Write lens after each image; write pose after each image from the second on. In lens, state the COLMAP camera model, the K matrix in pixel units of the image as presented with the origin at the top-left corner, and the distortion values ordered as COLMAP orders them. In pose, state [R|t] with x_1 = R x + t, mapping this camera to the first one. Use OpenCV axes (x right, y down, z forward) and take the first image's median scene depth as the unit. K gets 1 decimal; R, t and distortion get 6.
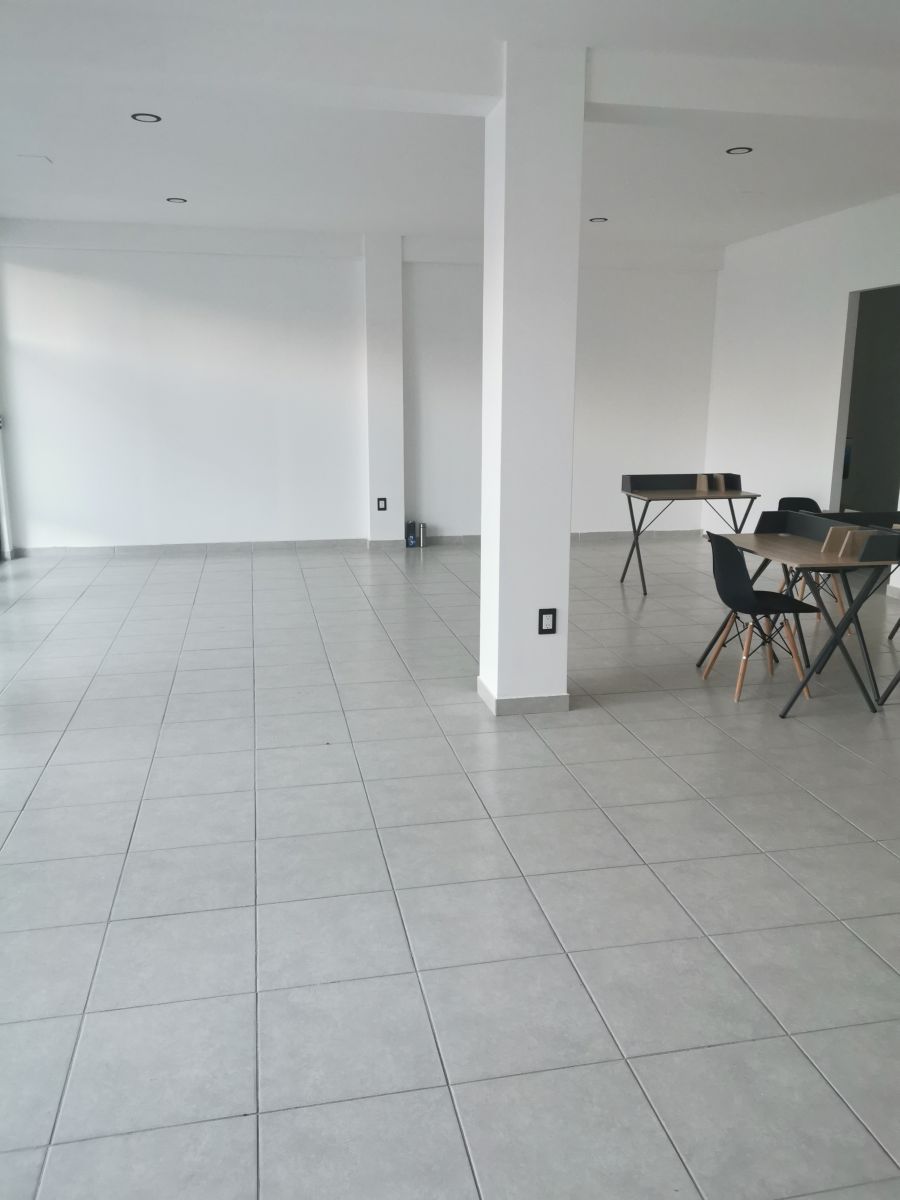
lens RADIAL K [[929.2, 0, 450.0], [0, 929.2, 600.0], [0, 0, 1]] dist [0.036069, -0.000735]
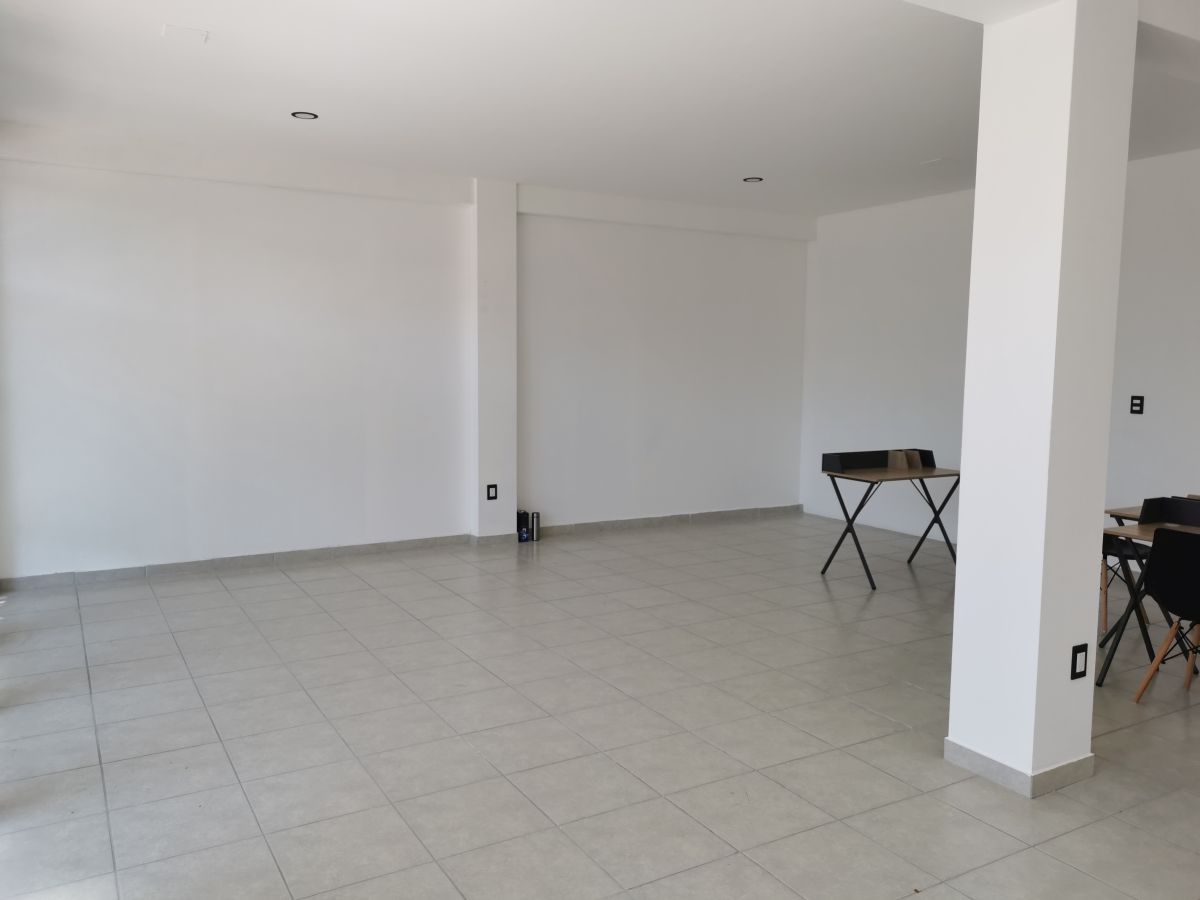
lens RADIAL K [[929.2, 0, 600.0], [0, 929.2, 450.0], [0, 0, 1]] dist [0.036069, -0.000735]
pose [[0.945941, -0.024258, 0.323432, -0.249953], [0.062776, 0.992036, -0.109196, -0.043743], [-0.318207, 0.123597, 0.939930, 0.185728]]
